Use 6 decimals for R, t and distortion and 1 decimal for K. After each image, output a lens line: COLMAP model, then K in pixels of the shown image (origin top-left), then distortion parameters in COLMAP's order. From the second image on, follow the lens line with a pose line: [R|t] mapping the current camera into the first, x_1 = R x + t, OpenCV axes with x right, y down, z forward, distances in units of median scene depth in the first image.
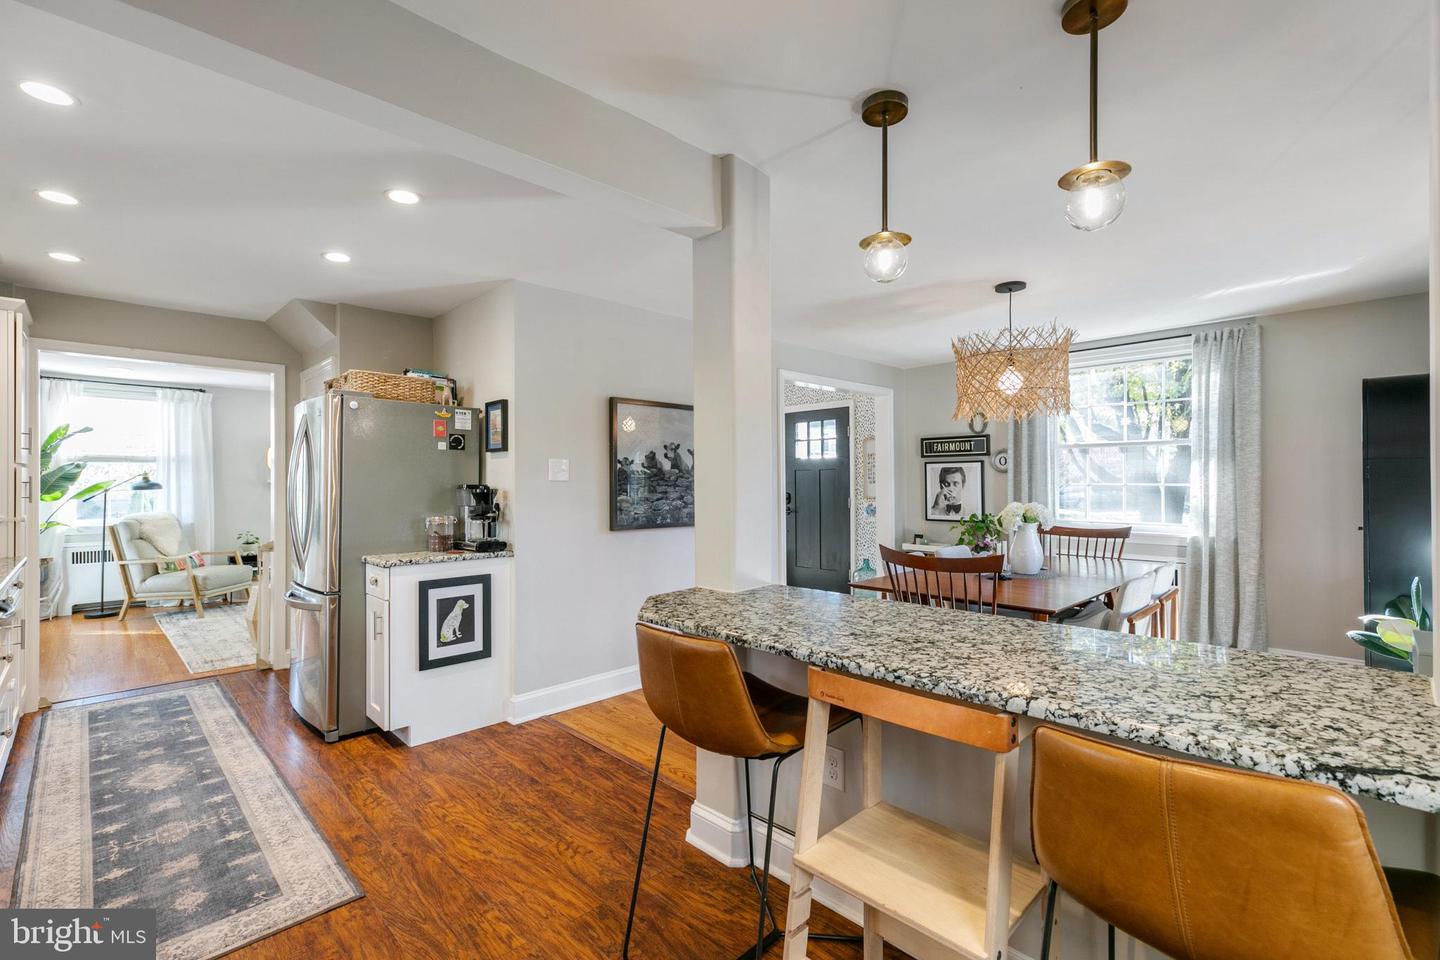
lens RADIAL K [[645.0, 0, 720.9], [0, 645.0, 476.1], [0, 0, 1]] dist [0.007590, 0.001100]
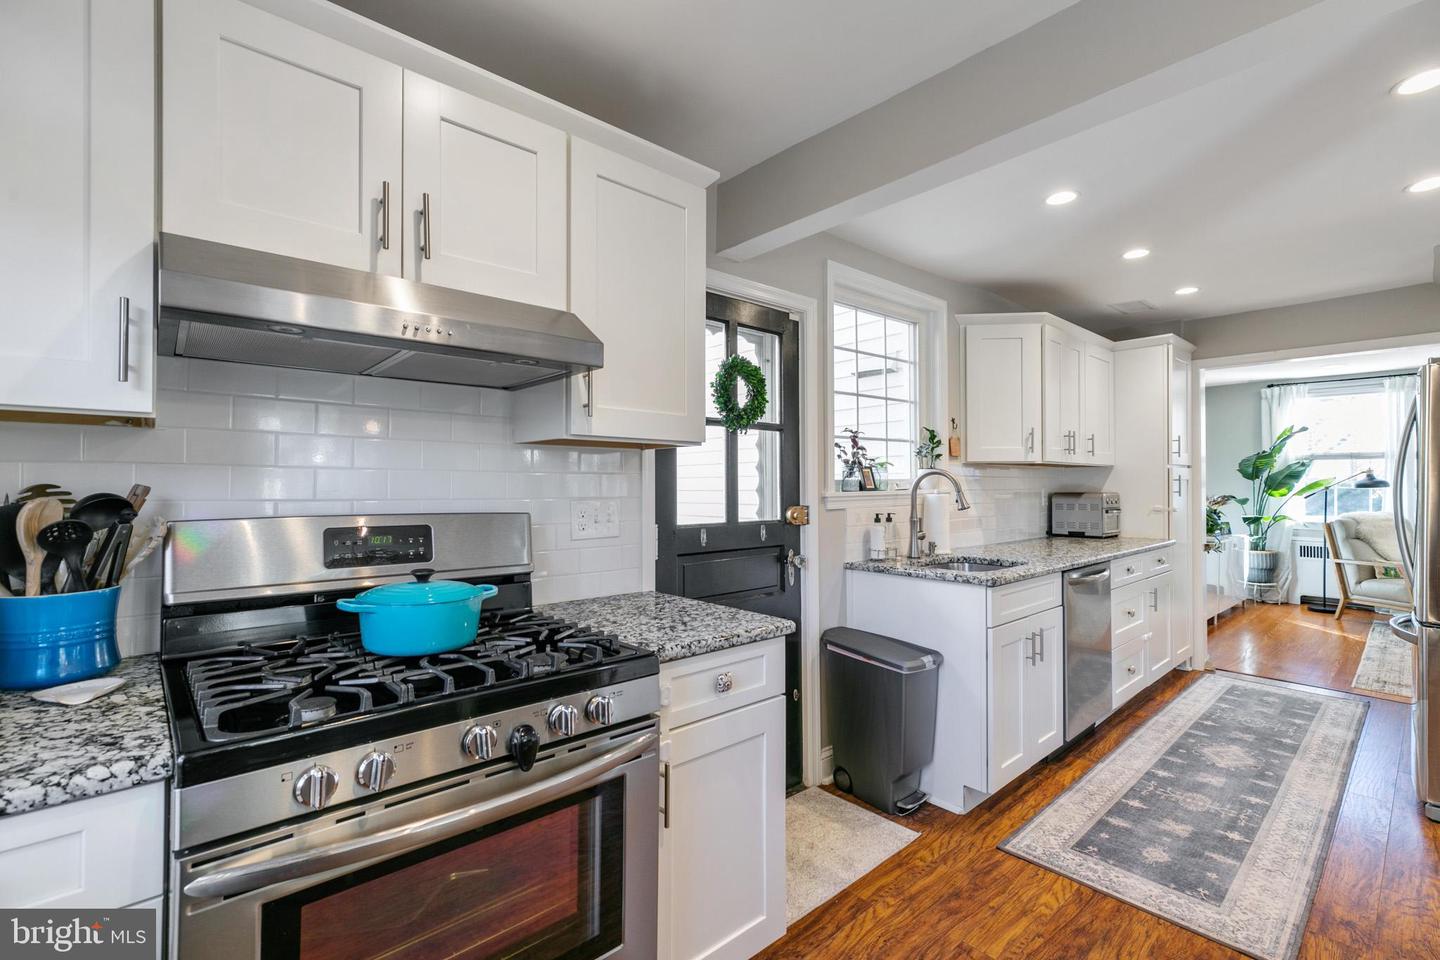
lens RADIAL K [[645.0, 0, 721.2], [0, 645.0, 476.3], [0, 0, 1]] dist [0.007590, 0.001100]
pose [[-0.039216, -0.003078, -0.999226, 0.149093], [0.007644, 0.999965, -0.003380, 0.000002], [0.999202, -0.007770, -0.039191, 0.137691]]
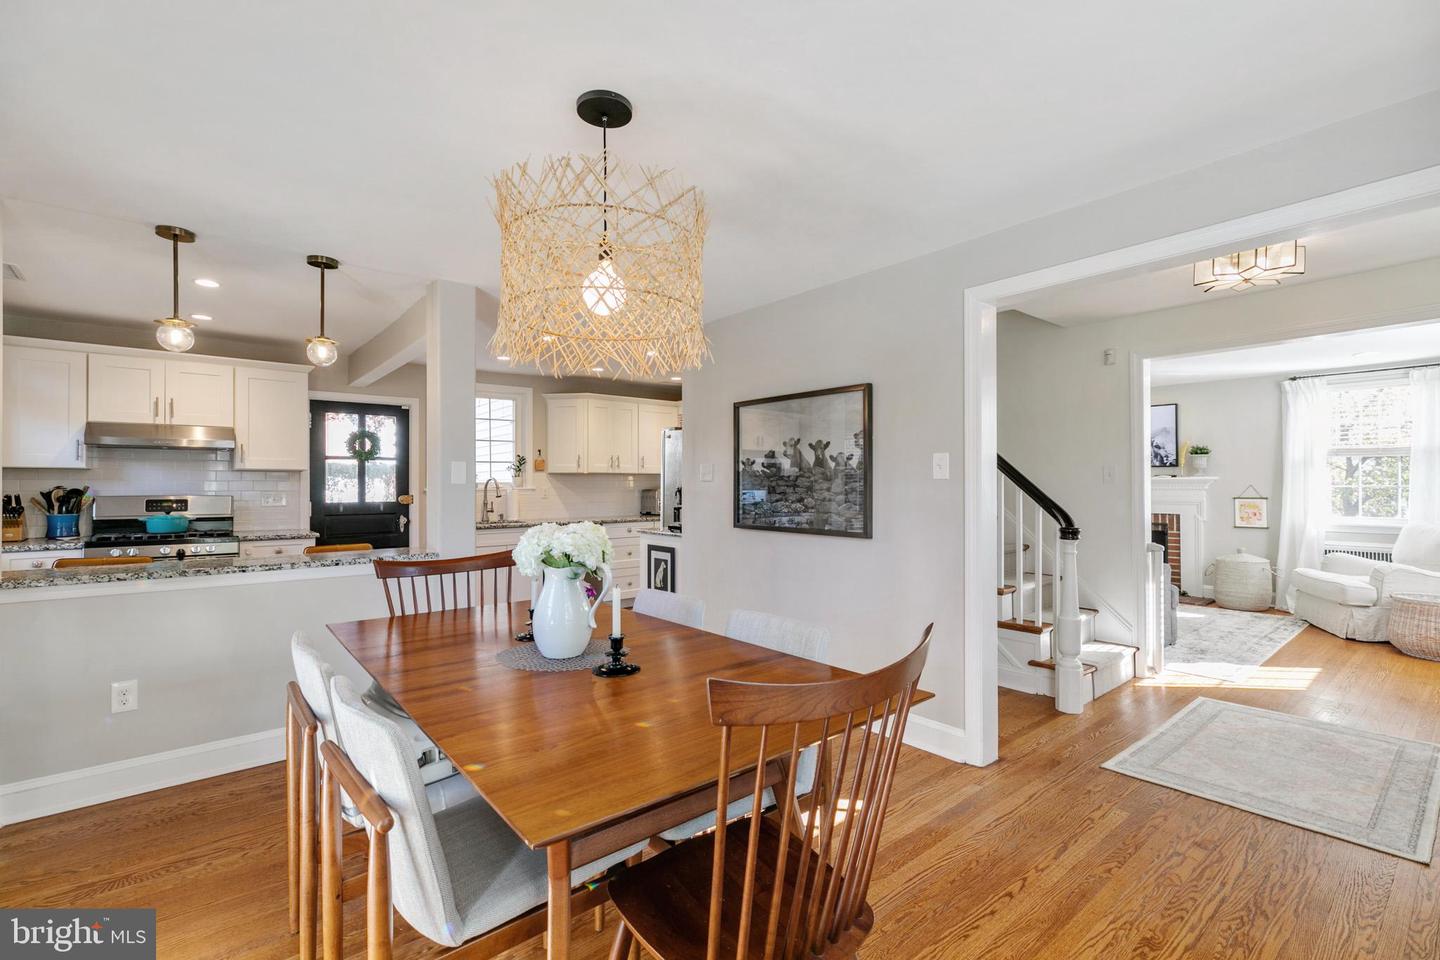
lens RADIAL K [[645.0, 0, 716.5], [0, 645.0, 473.2], [0, 0, 1]] dist [0.007590, 0.001100]
pose [[-0.087357, -0.010405, -0.996123, 0.803362], [0.013626, 0.999839, -0.011639, 0.005628], [0.996084, -0.014590, -0.087201, 0.945226]]
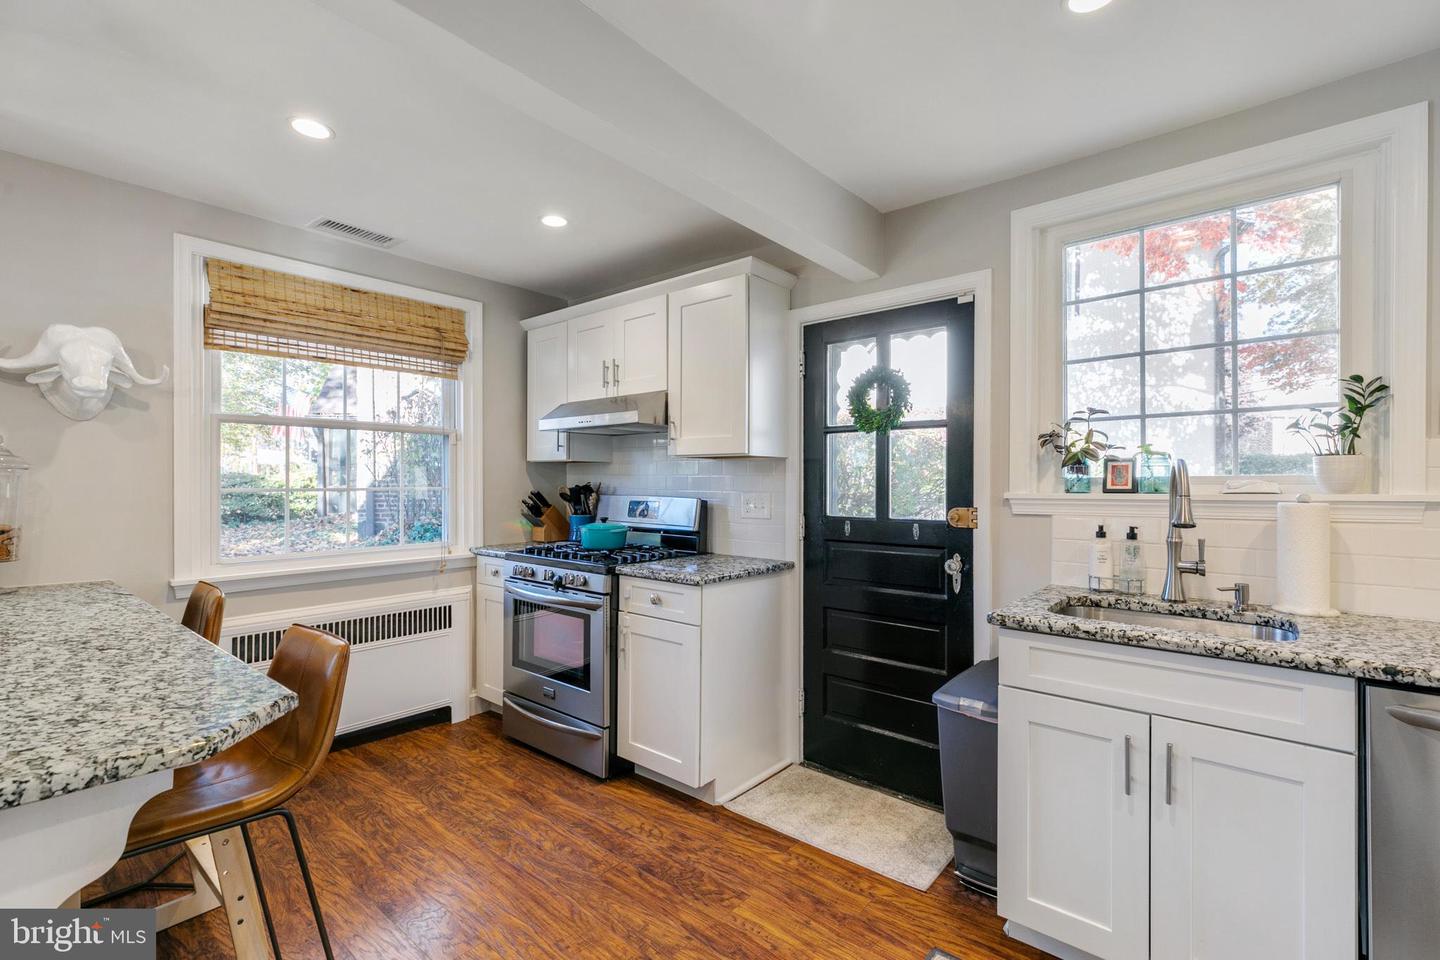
lens RADIAL K [[645.0, 0, 723.6], [0, 645.0, 482.0], [0, 0, 1]] dist [0.007590, 0.001100]
pose [[-0.994968, 0.004084, -0.100114, -0.208918], [0.005032, 0.999945, -0.009220, 0.009189], [0.100071, -0.009677, -0.994933, 0.728320]]
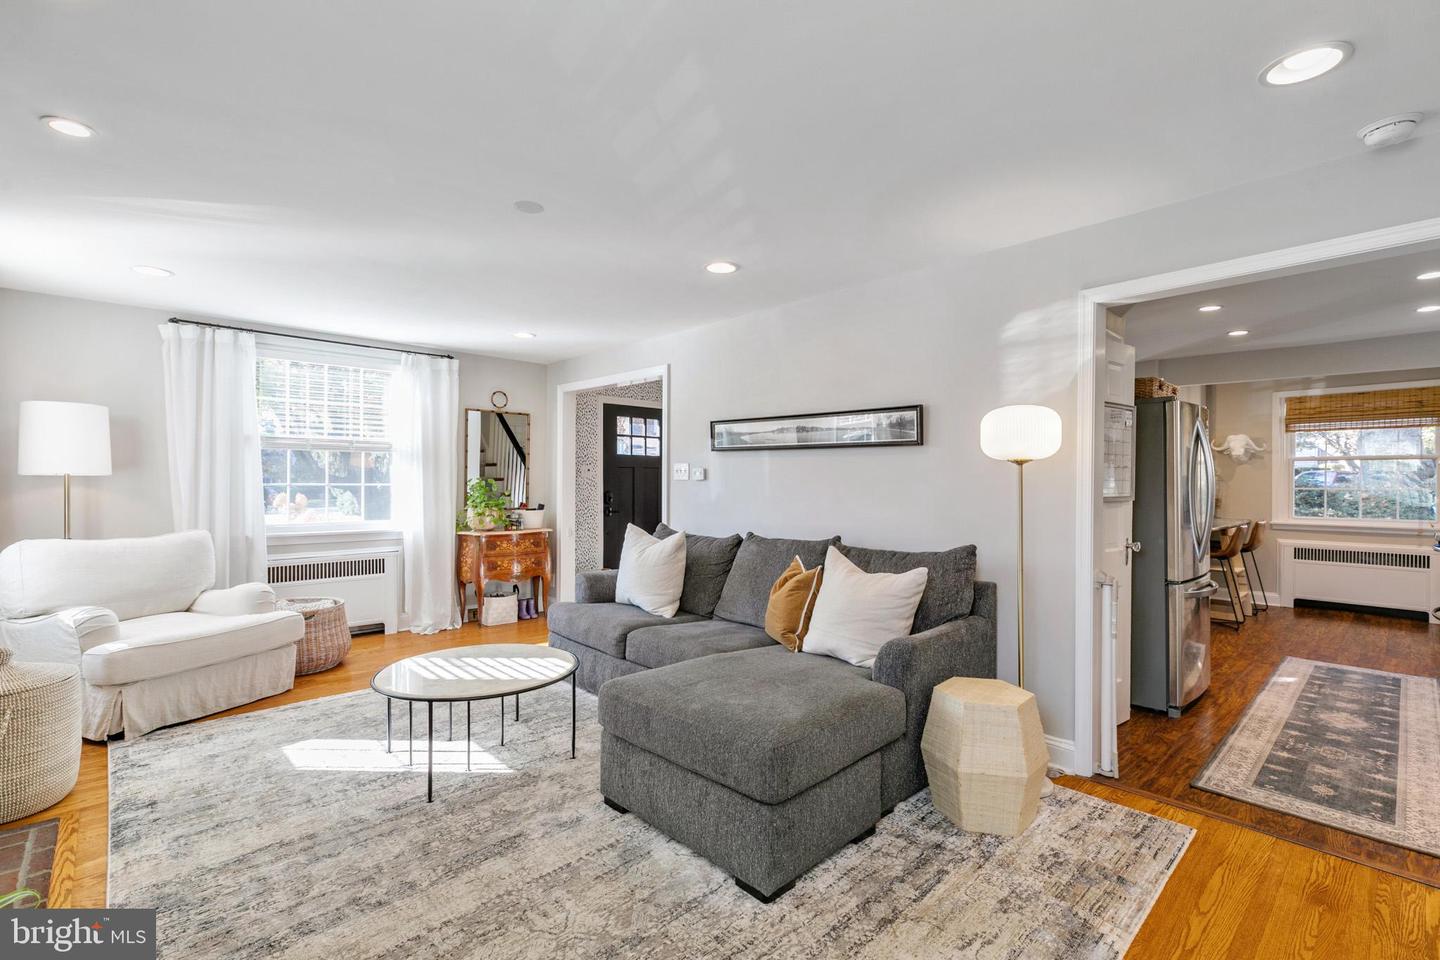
lens RADIAL K [[645.0, 0, 730.0], [0, 645.0, 486.1], [0, 0, 1]] dist [0.007590, 0.001100]
pose [[0.014397, -0.002517, 0.999893, -1.359047], [-0.016545, 0.999859, 0.002755, 0.021351], [-0.999759, -0.016583, 0.014353, 1.382268]]
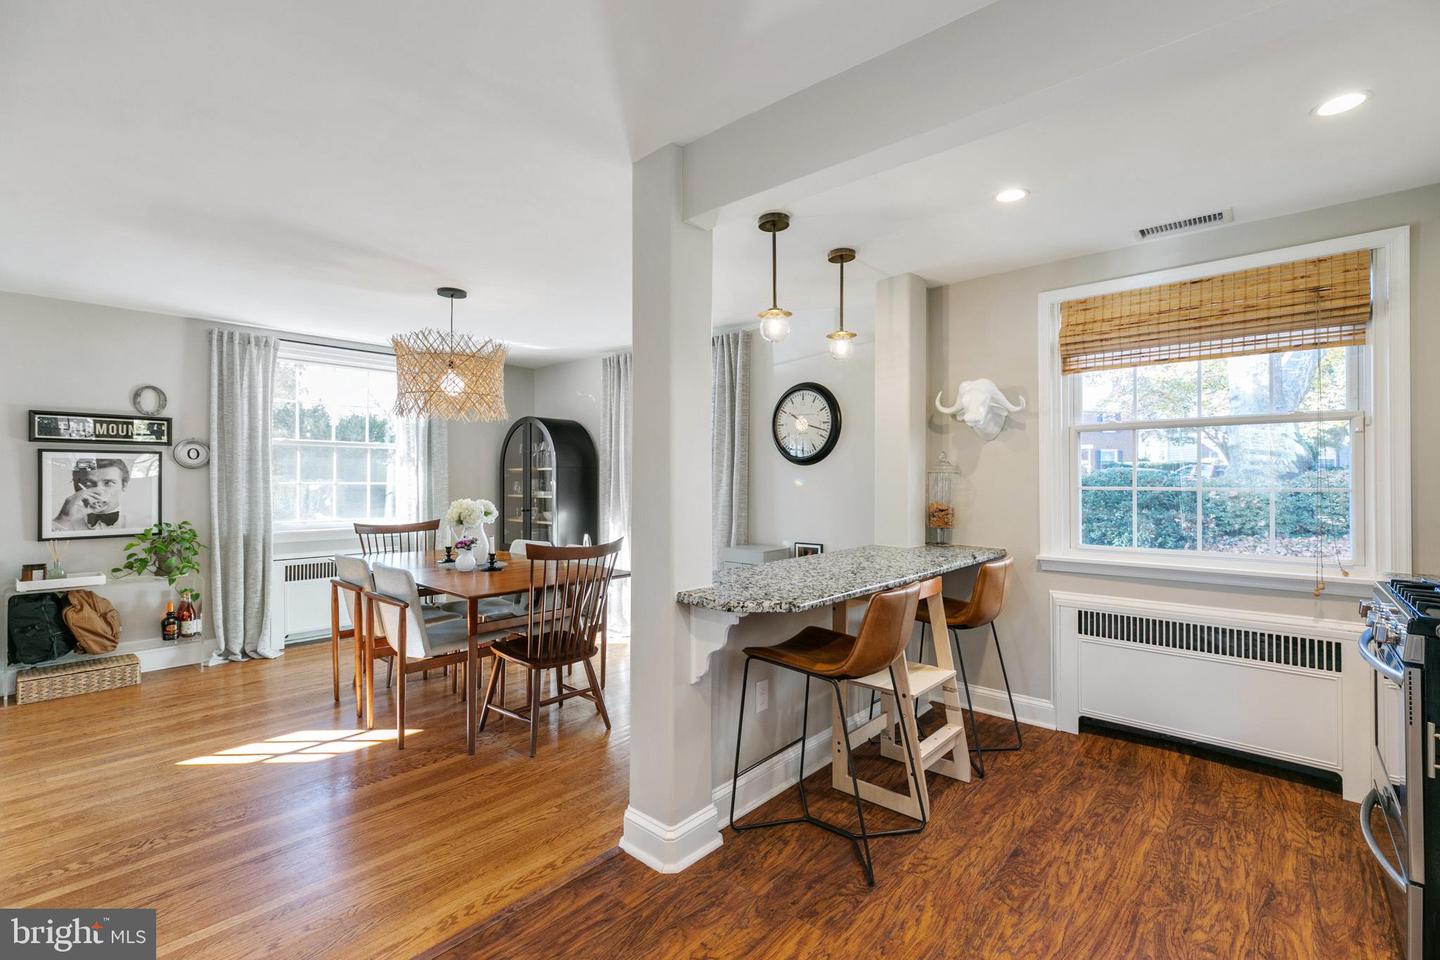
lens RADIAL K [[645.0, 0, 718.3], [0, 645.0, 477.9], [0, 0, 1]] dist [0.007590, 0.001100]
pose [[-0.077087, 0.006822, 0.997001, -0.513389], [-0.009665, 0.999924, -0.007590, 0.006980], [-0.996977, -0.010221, -0.077016, 0.538836]]
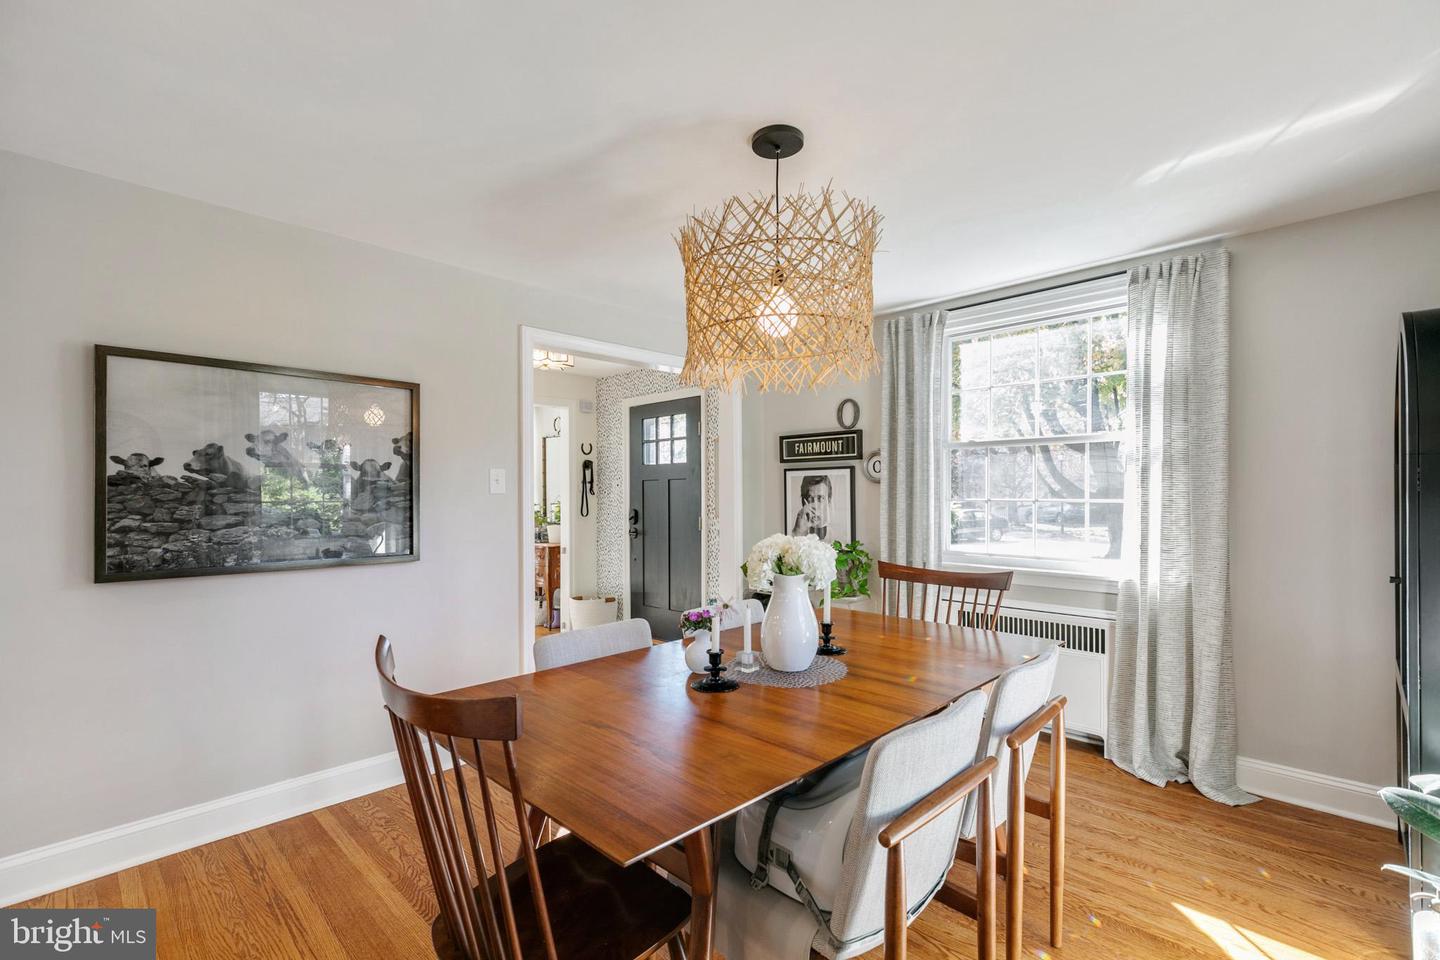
lens RADIAL K [[645.0, 0, 729.7], [0, 645.0, 494.0], [0, 0, 1]] dist [0.007590, 0.001100]
pose [[0.999670, 0.001206, 0.025662, 0.327324], [-0.001398, 0.999971, 0.007459, 0.002017], [-0.025652, -0.007492, 0.999643, 0.376184]]
